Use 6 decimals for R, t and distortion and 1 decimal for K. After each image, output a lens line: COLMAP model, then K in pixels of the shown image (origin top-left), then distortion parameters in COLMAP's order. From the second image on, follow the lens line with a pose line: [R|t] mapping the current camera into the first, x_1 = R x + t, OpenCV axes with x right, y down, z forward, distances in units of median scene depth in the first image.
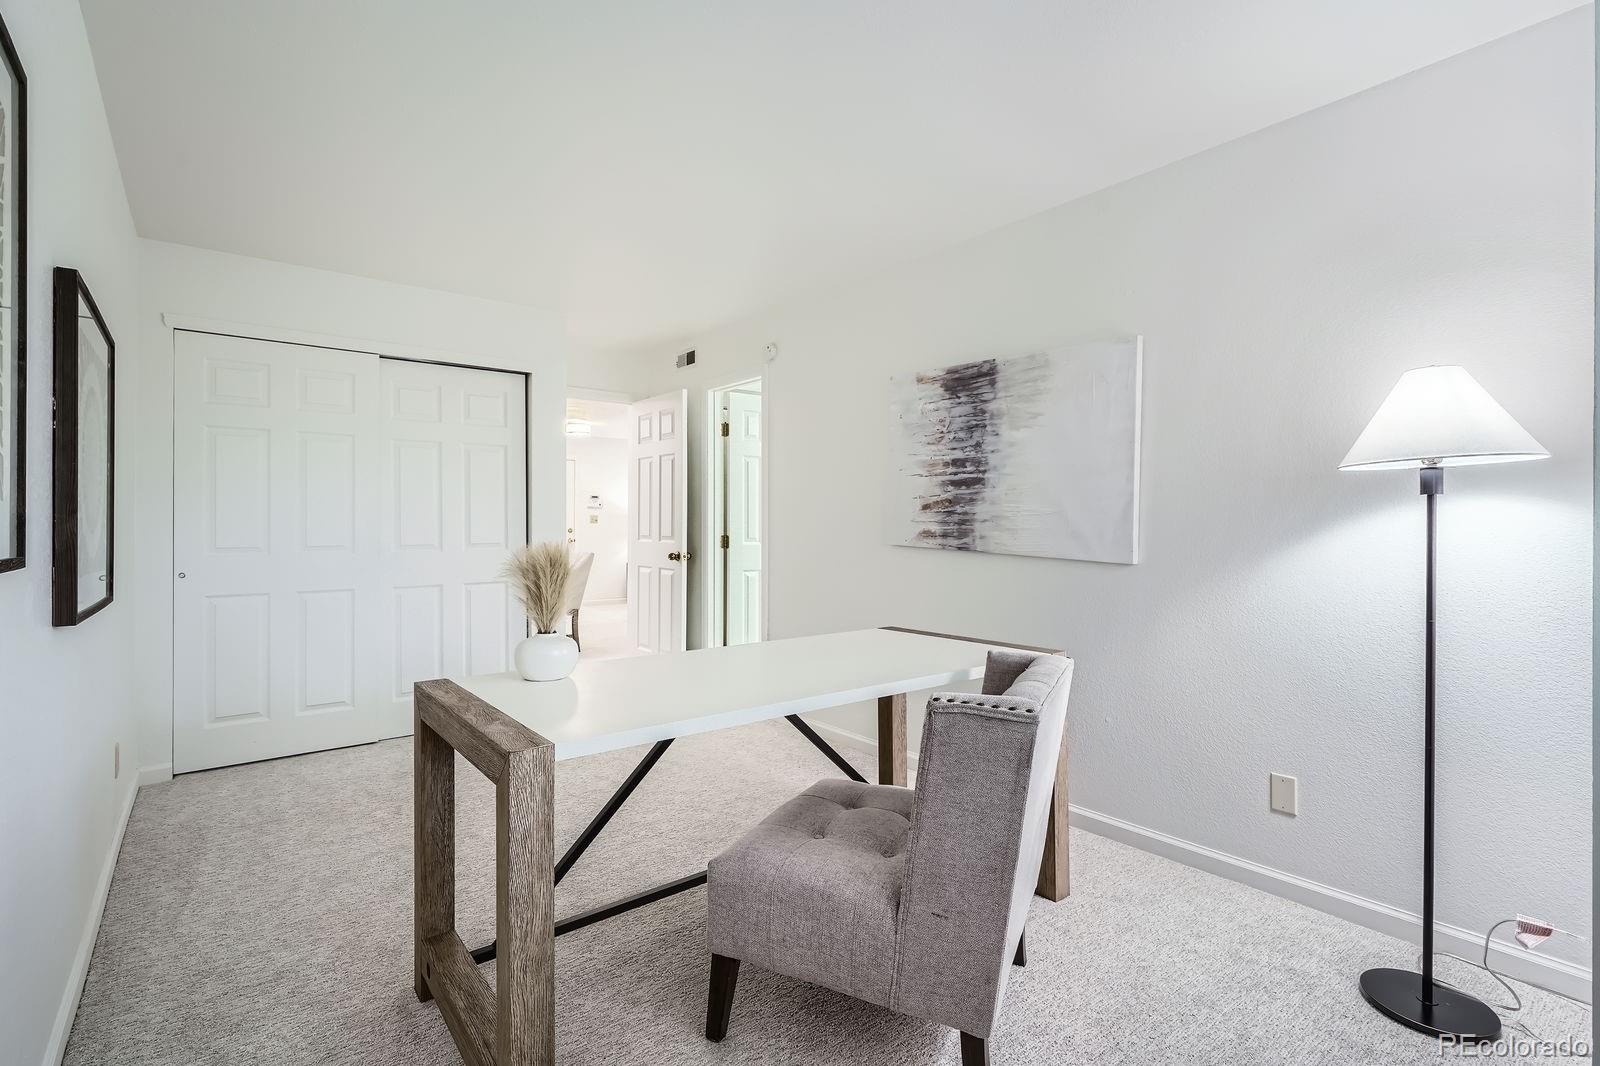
lens RADIAL K [[734.8, 0, 803.8], [0, 734.8, 529.0], [0, 0, 1]] dist [0.000123, -0.000448]
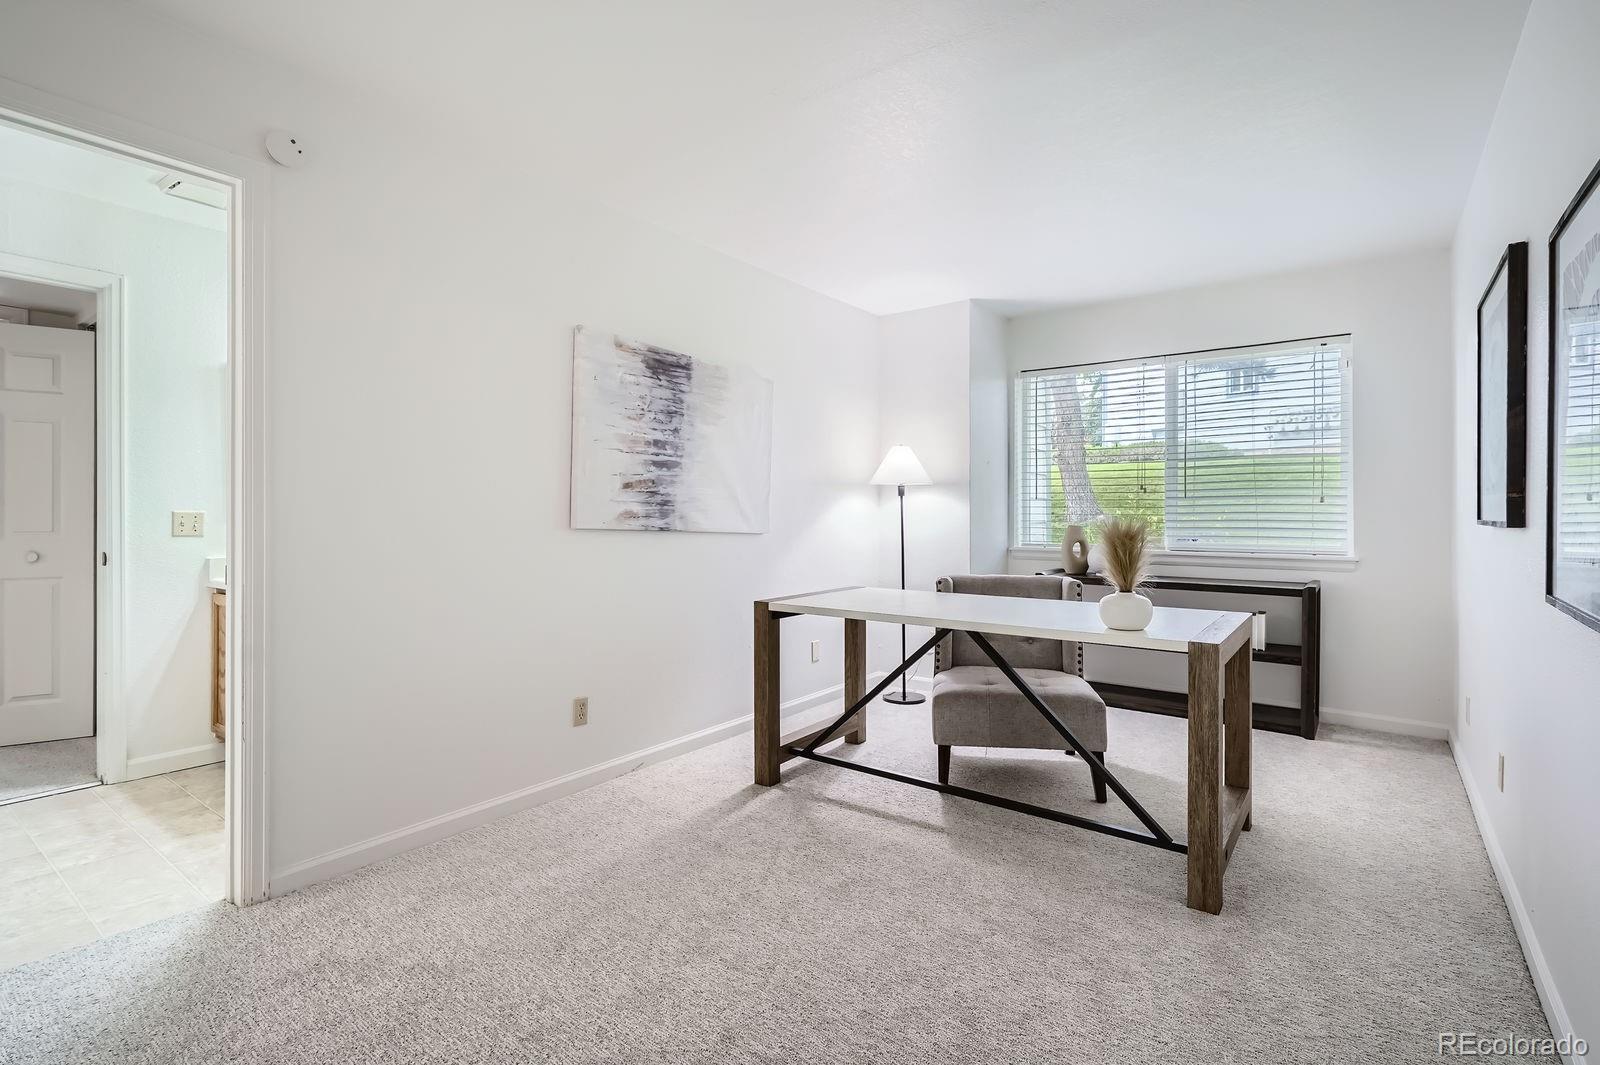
lens RADIAL K [[734.8, 0, 803.8], [0, 734.8, 528.5], [0, 0, 1]] dist [0.000123, -0.000448]
pose [[-0.248105, -0.015886, 0.968603, -0.825843], [0.007278, 0.999807, 0.018262, 0.009069], [-0.968706, 0.011580, -0.247941, 1.066200]]
